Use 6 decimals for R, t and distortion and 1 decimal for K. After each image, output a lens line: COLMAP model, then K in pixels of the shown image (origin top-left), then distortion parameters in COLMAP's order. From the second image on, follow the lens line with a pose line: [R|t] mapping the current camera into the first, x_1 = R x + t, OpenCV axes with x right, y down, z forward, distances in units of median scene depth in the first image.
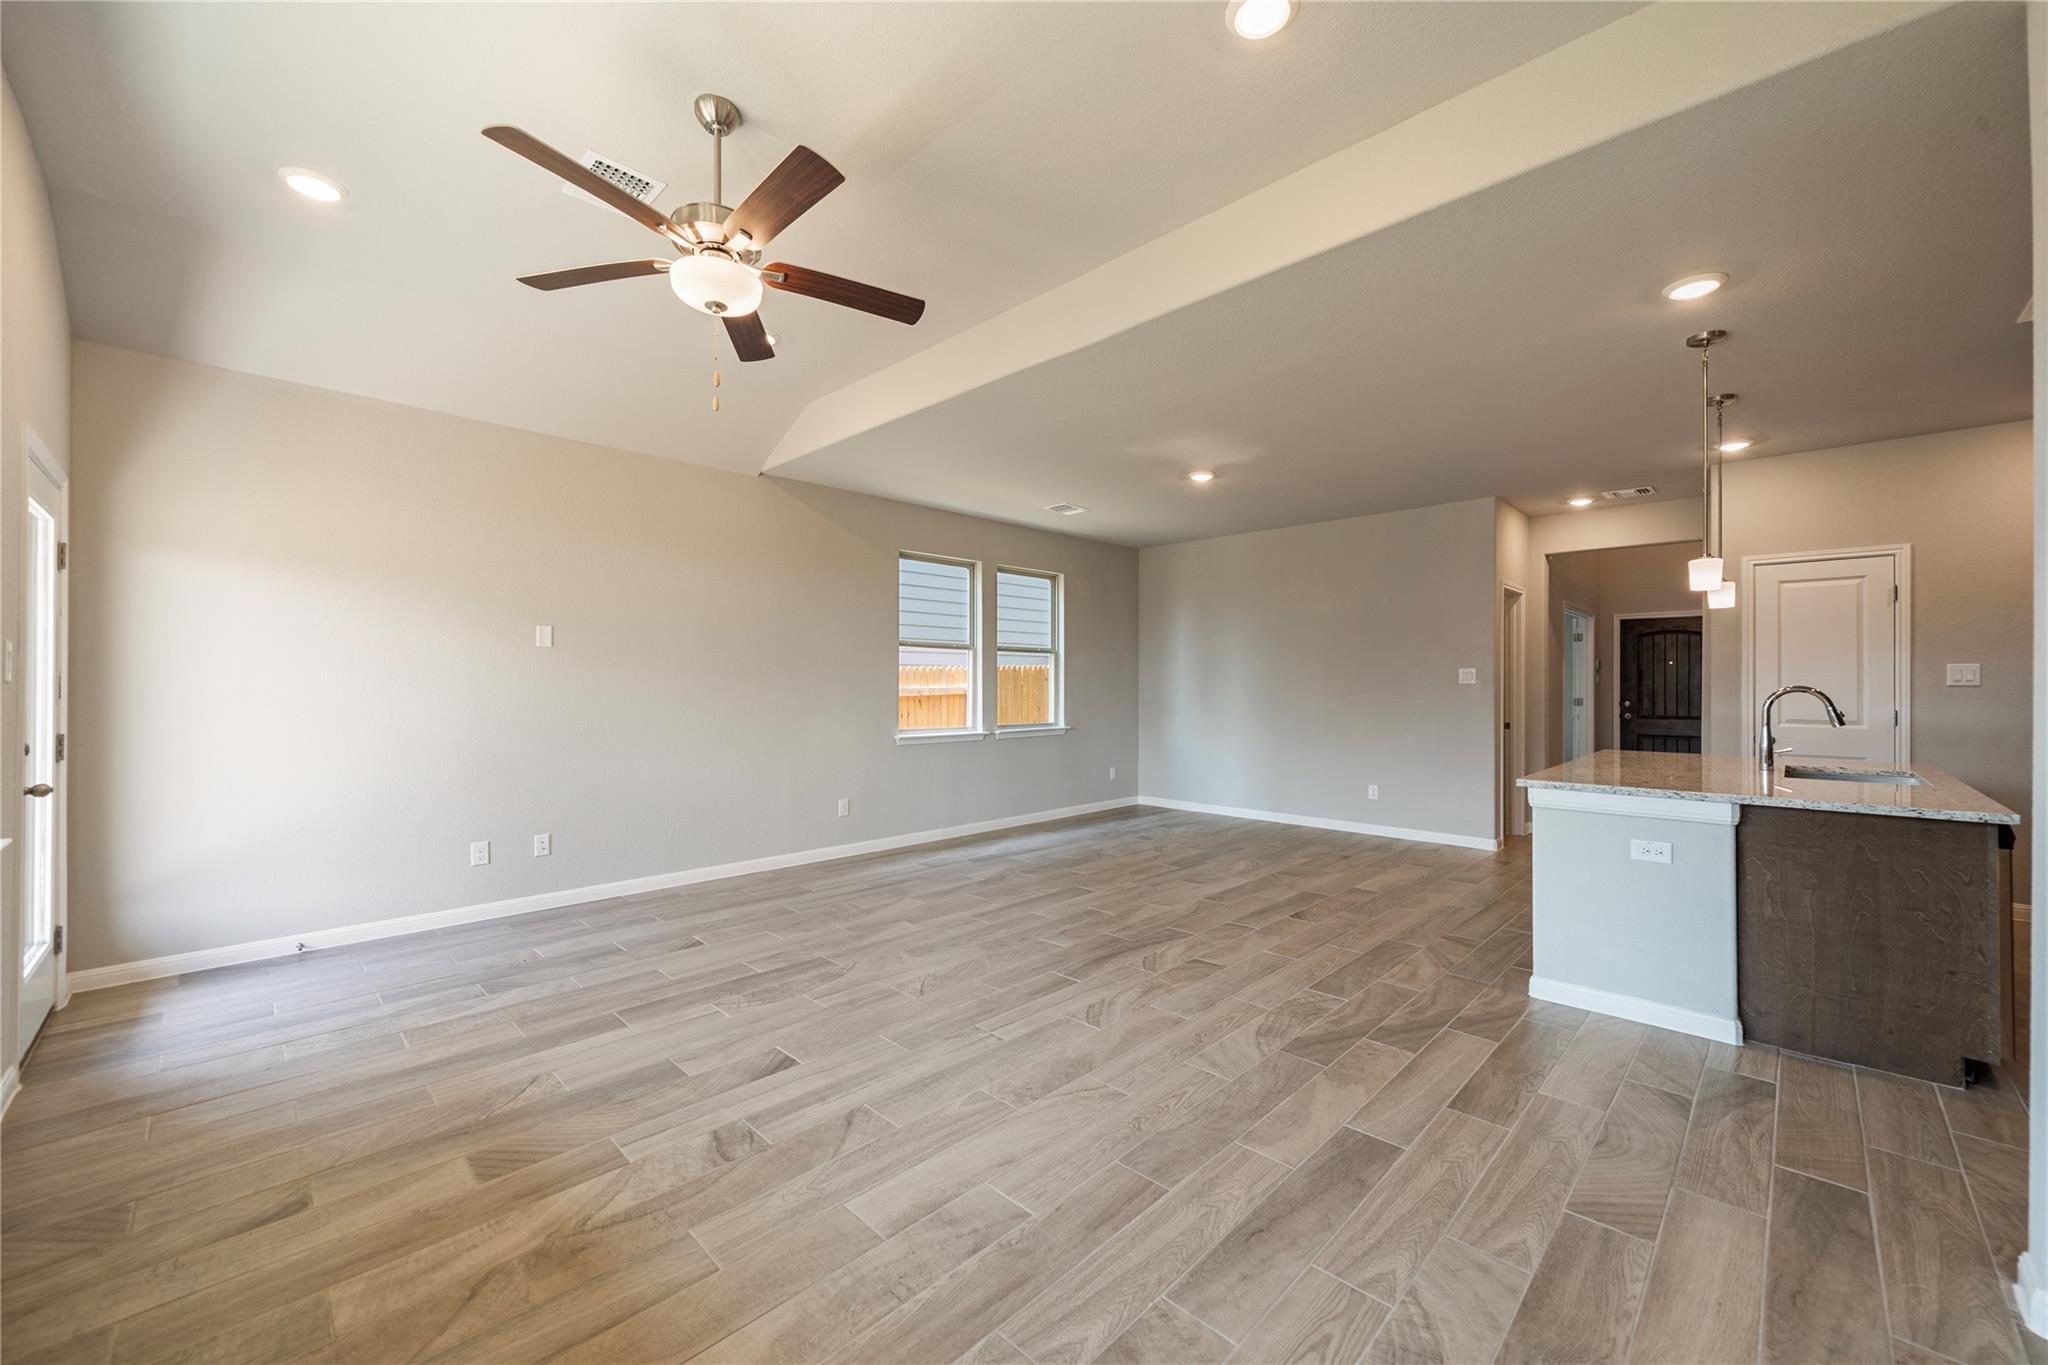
lens RADIAL K [[799.7, 0, 1028.9], [0, 799.7, 680.7], [0, 0, 1]] dist [-0.000816, -0.000070]
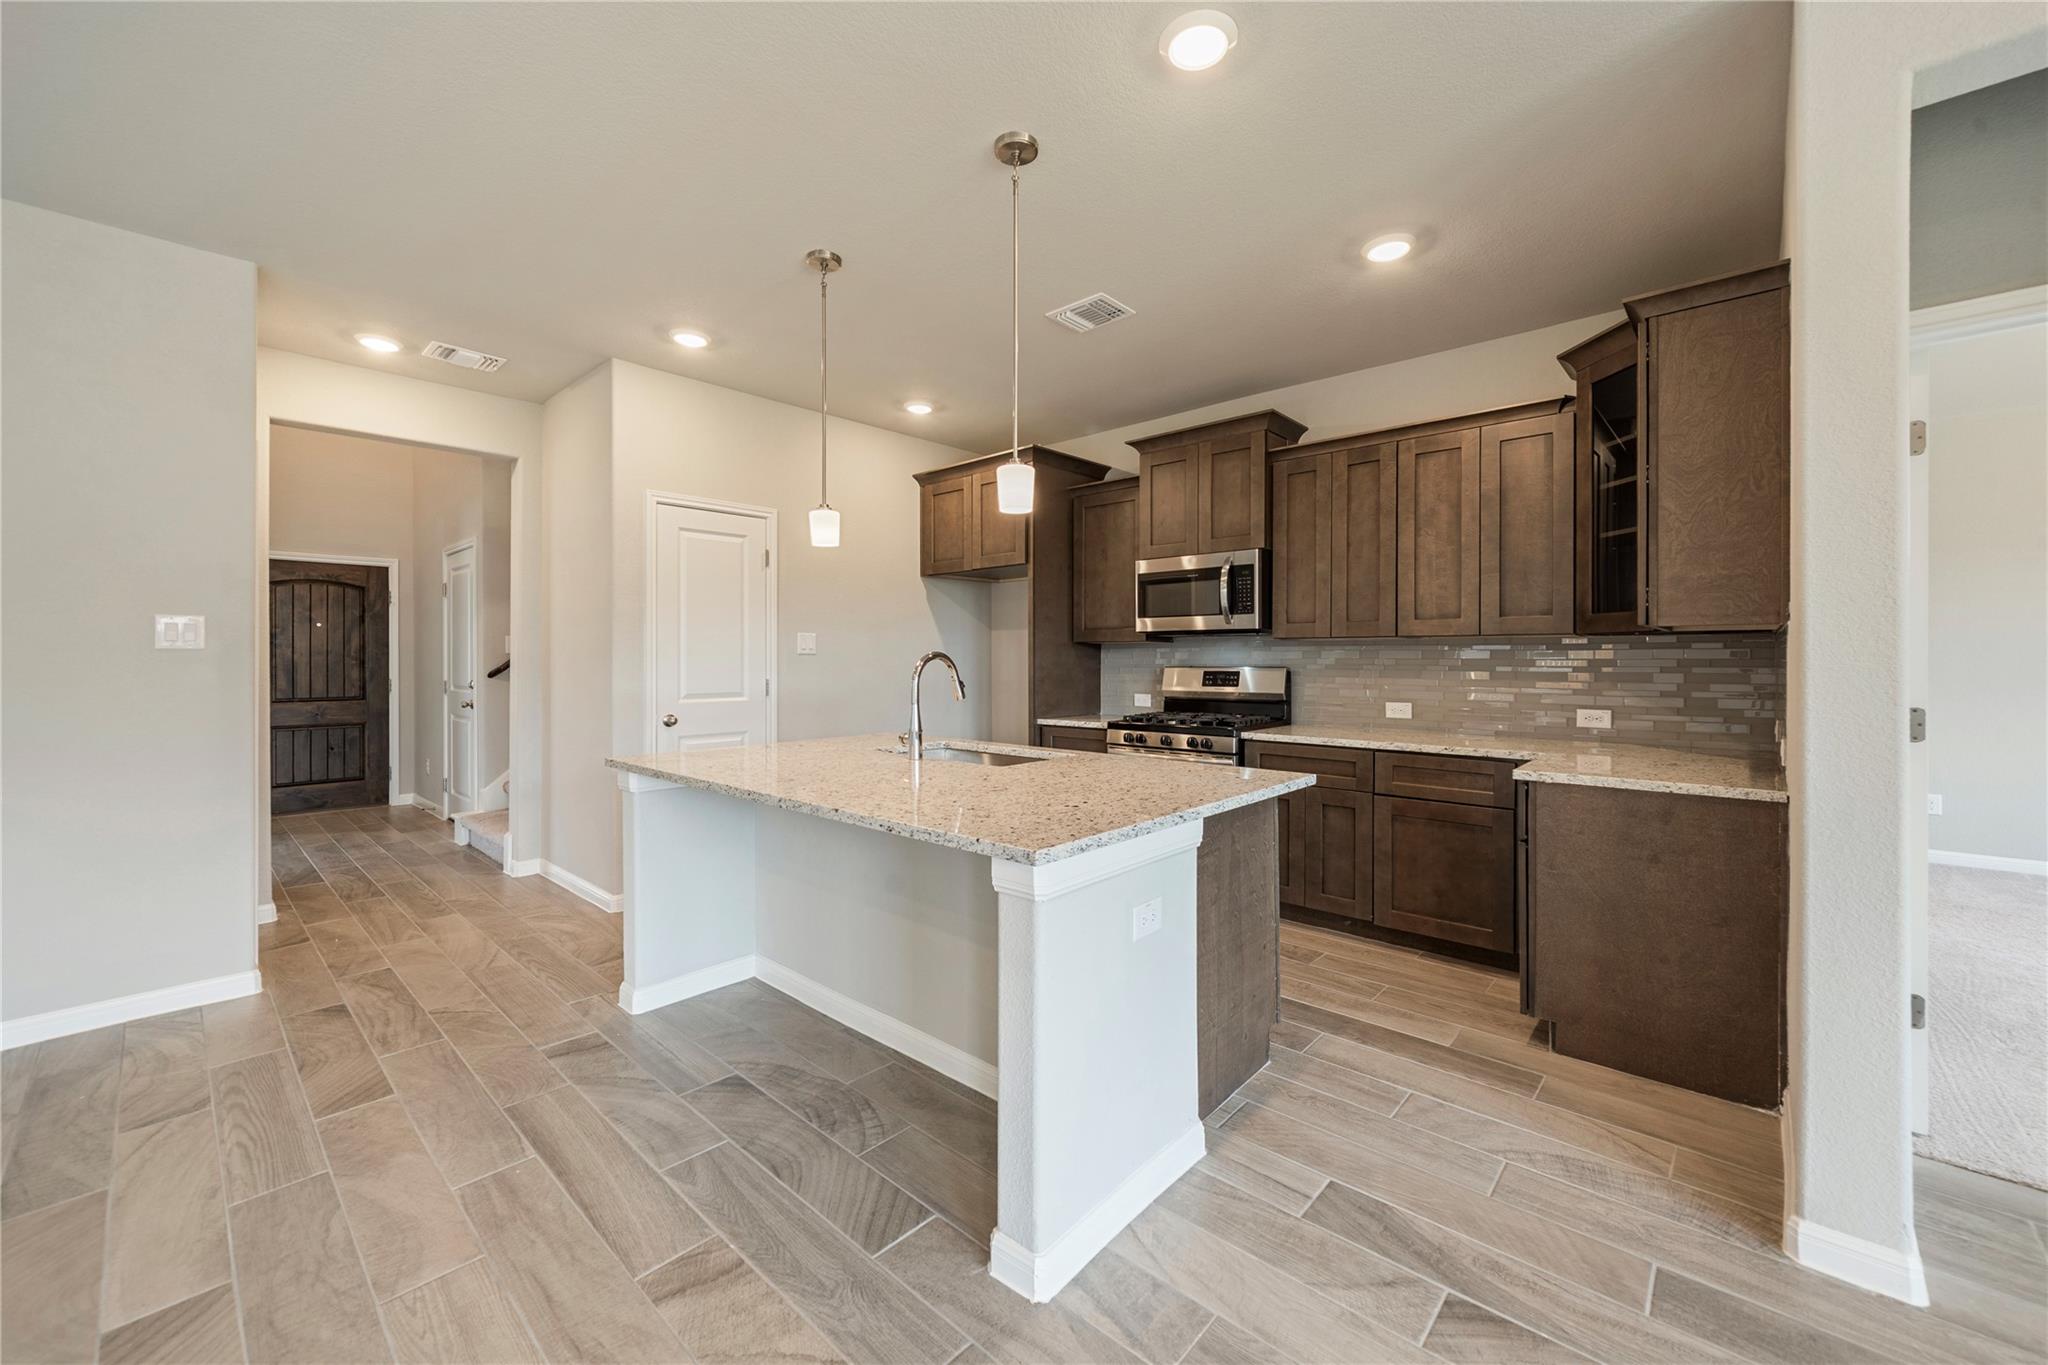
lens RADIAL K [[795.2, 0, 1023.5], [0, 795.2, 661.5], [0, 0, 1]] dist [-0.001382, -0.000091]
pose [[-0.032710, -0.005420, 0.999450, 0.111414], [-0.004815, 0.999975, 0.005265, 0.008887], [-0.999453, -0.004640, -0.032736, 0.716689]]
